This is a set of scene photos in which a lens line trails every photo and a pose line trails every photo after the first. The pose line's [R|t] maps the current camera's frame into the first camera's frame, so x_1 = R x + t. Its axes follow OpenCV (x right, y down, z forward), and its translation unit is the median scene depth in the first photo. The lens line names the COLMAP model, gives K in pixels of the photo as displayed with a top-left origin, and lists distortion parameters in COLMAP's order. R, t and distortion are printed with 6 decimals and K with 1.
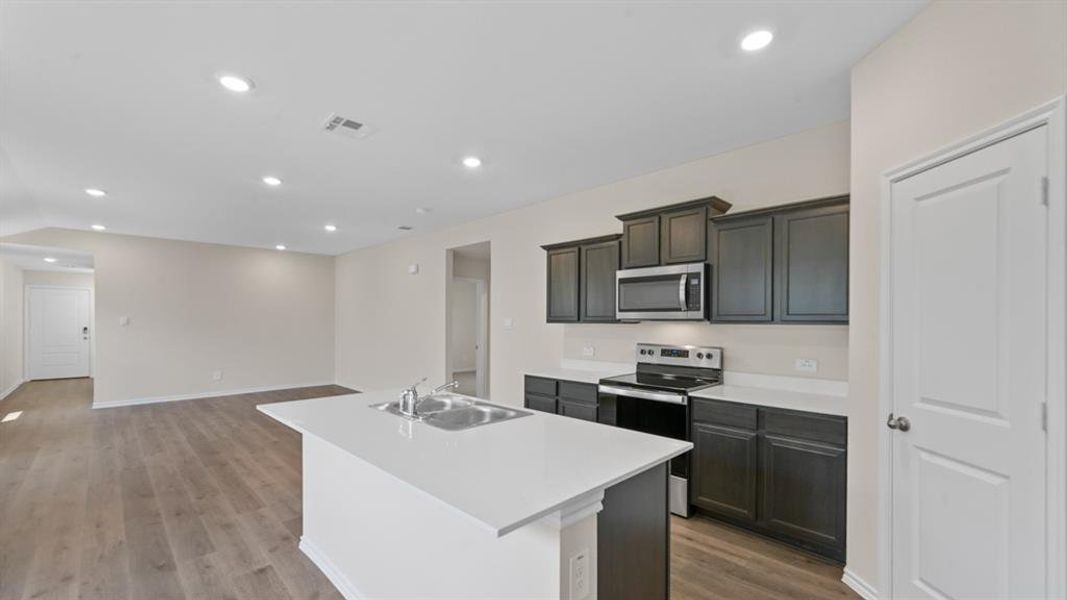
lens RADIAL K [[427.0, 0, 532.2], [0, 427.0, 324.0], [0, 0, 1]] dist [-0.000133, 0.000761]
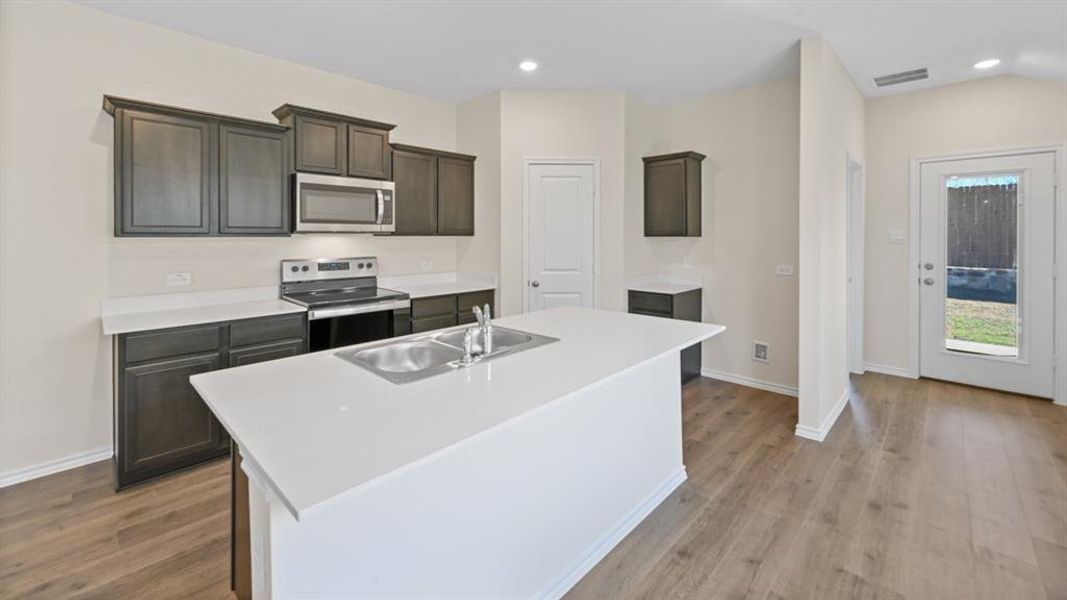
lens RADIAL K [[427.0, 0, 529.6], [0, 427.0, 237.5], [0, 0, 1]] dist [-0.000133, 0.000761]
pose [[-0.011704, -0.008671, 0.999894, -0.622528], [0.005964, 0.999944, 0.008742, -0.003460], [-0.999914, 0.006066, -0.011651, 0.549257]]
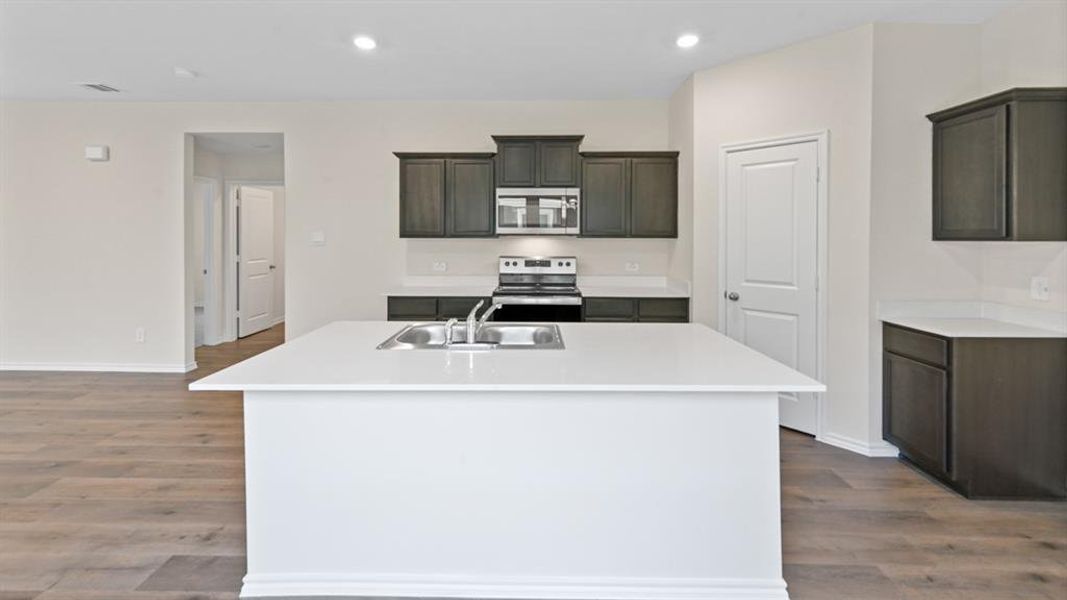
lens RADIAL K [[427.0, 0, 529.1], [0, 427.0, 239.6], [0, 0, 1]] dist [-0.000133, 0.000761]
pose [[0.721304, -0.005222, 0.692599, -0.467913], [0.003887, 0.999986, 0.003492, -0.000375], [-0.692608, 0.000173, 0.721315, 0.177524]]
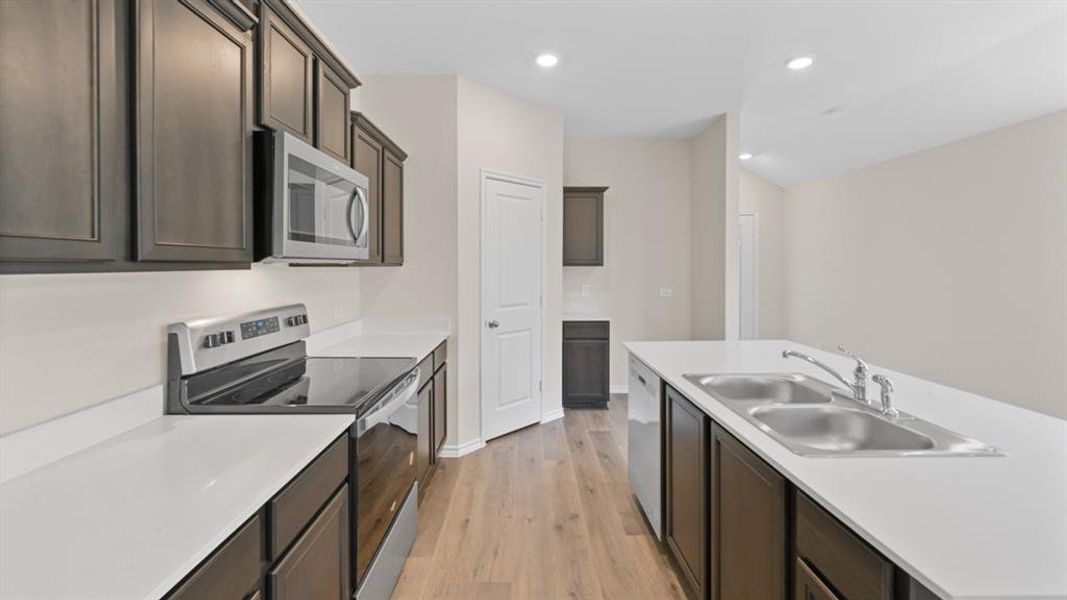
lens RADIAL K [[427.0, 0, 529.4], [0, 427.0, 268.9], [0, 0, 1]] dist [-0.000133, 0.000761]
pose [[-0.711655, -0.010029, 0.702458, -0.223494], [0.002655, 0.999853, 0.016965, -0.006721], [-0.702524, 0.013938, -0.711523, 1.097460]]
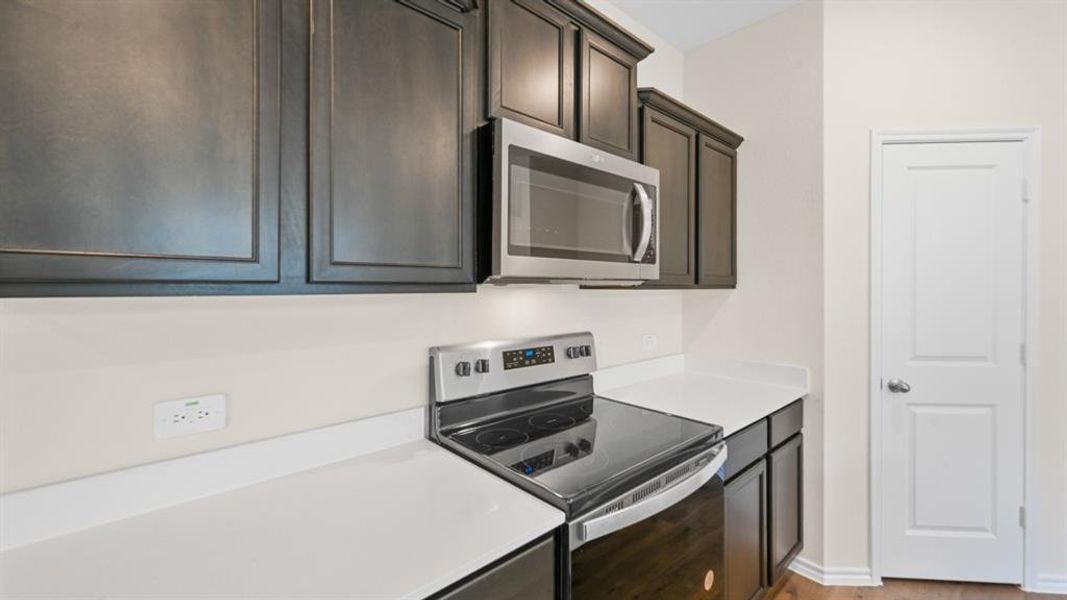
lens RADIAL K [[427.0, 0, 529.5], [0, 427.0, 288.4], [0, 0, 1]] dist [-0.000133, 0.000761]
pose [[0.055062, -0.005682, 0.998467, -0.100389], [0.007978, 0.999954, 0.005251, -0.004764], [-0.998451, 0.007677, 0.055105, 0.946286]]
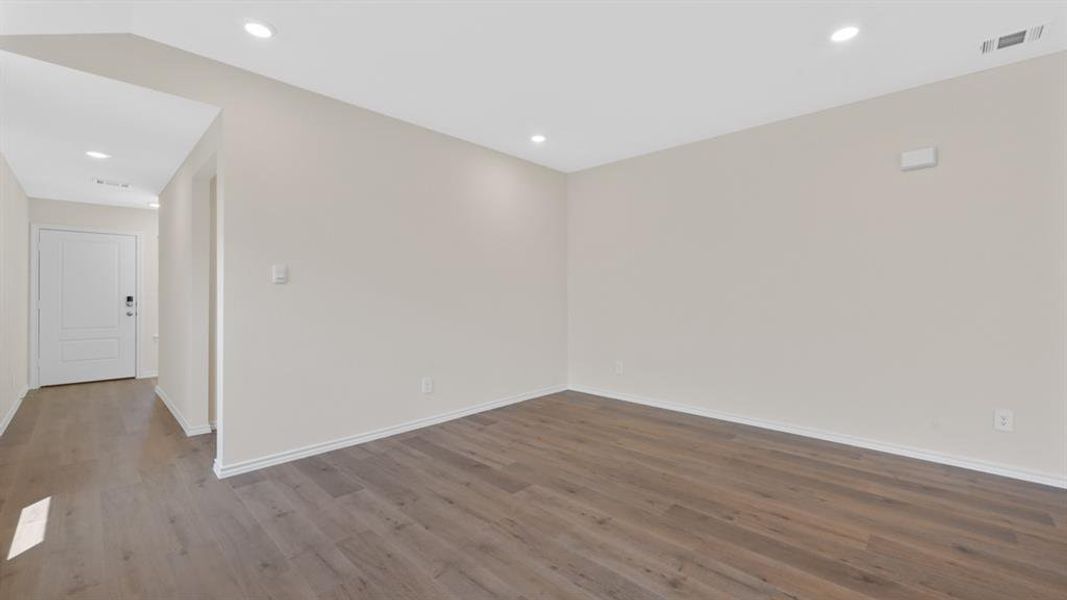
lens RADIAL K [[427.0, 0, 537.3], [0, 427.0, 299.7], [0, 0, 1]] dist [-0.000133, 0.000761]
pose [[0.999790, -0.004033, 0.020082, -1.290912], [0.004072, 0.999990, -0.001917, 0.041116], [-0.020074, 0.001998, 0.999797, 1.021948]]
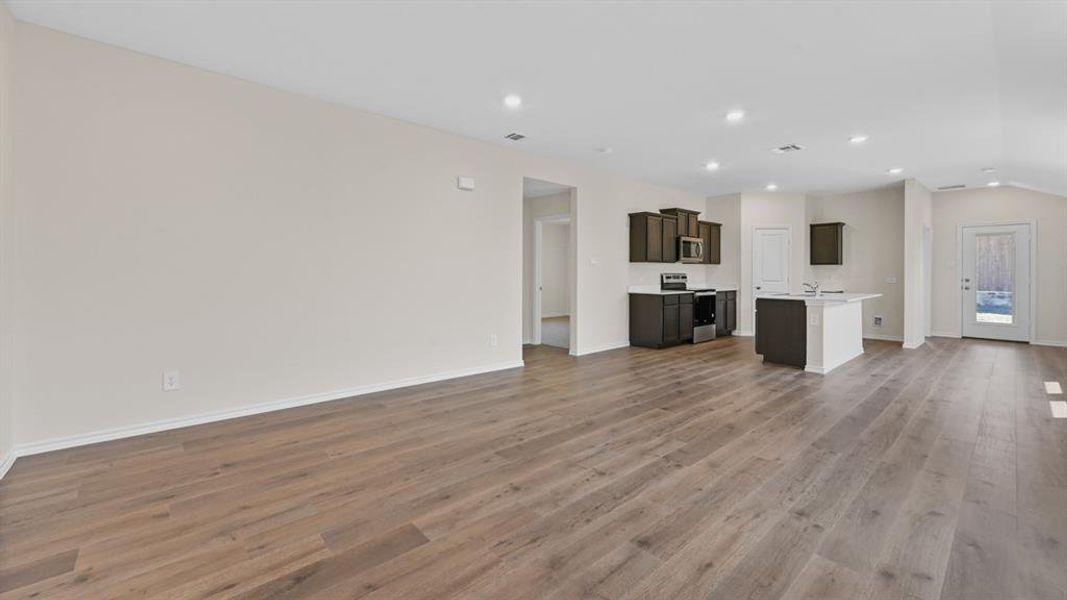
lens RADIAL K [[427.0, 0, 530.4], [0, 427.0, 270.5], [0, 0, 1]] dist [-0.000133, 0.000761]
pose [[0.063880, 0.001285, 0.997957, -1.799008], [0.002015, 0.999997, -0.001417, 0.035161], [-0.997956, 0.002102, 0.063877, 1.545907]]
